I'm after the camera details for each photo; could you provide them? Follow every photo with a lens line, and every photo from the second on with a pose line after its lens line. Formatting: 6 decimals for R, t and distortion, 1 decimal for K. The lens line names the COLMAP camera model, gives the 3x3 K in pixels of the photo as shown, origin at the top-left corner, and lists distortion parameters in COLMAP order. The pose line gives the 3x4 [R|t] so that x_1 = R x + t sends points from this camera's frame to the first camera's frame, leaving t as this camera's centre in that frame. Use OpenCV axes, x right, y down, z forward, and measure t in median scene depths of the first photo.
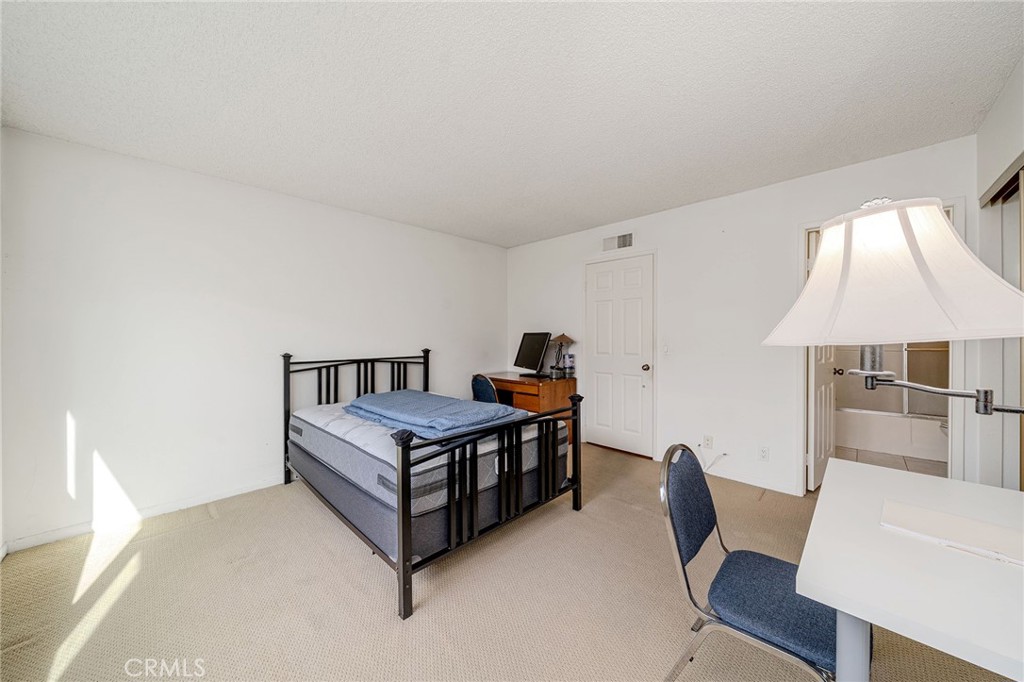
lens RADIAL K [[349.1, 0, 511.1], [0, 349.1, 337.3], [0, 0, 1]] dist [-0.005875, -0.000022]
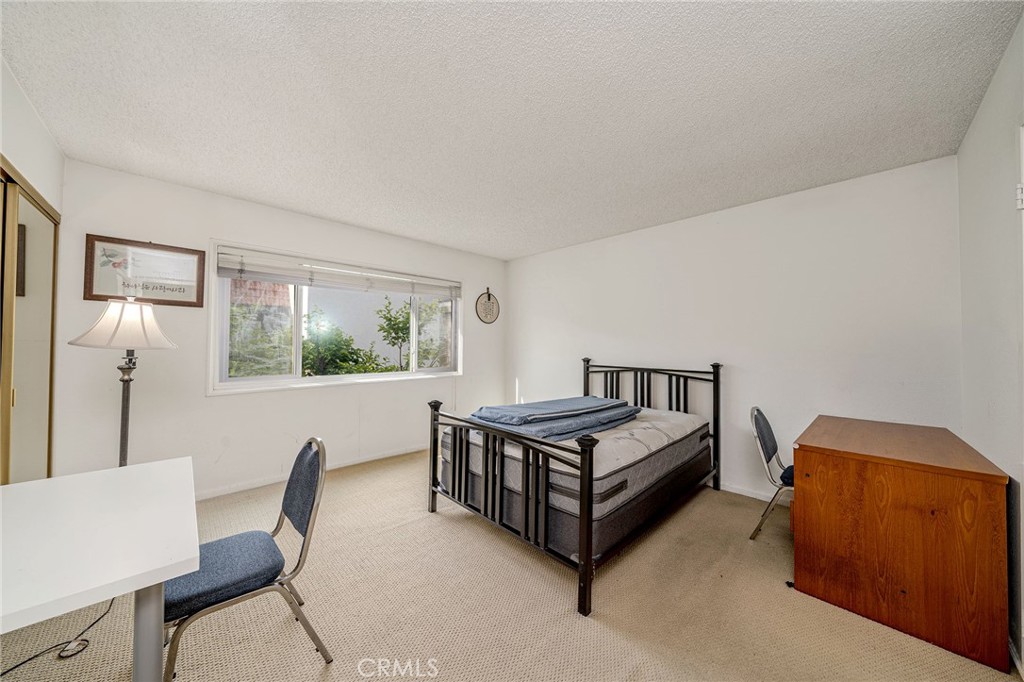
lens RADIAL K [[349.1, 0, 511.1], [0, 349.1, 337.3], [0, 0, 1]] dist [-0.005875, -0.000022]
pose [[-0.067444, -0.020512, -0.997512, 0.648834], [-0.008850, 0.999762, -0.019959, -0.004966], [0.997684, 0.007482, -0.067609, 0.692726]]
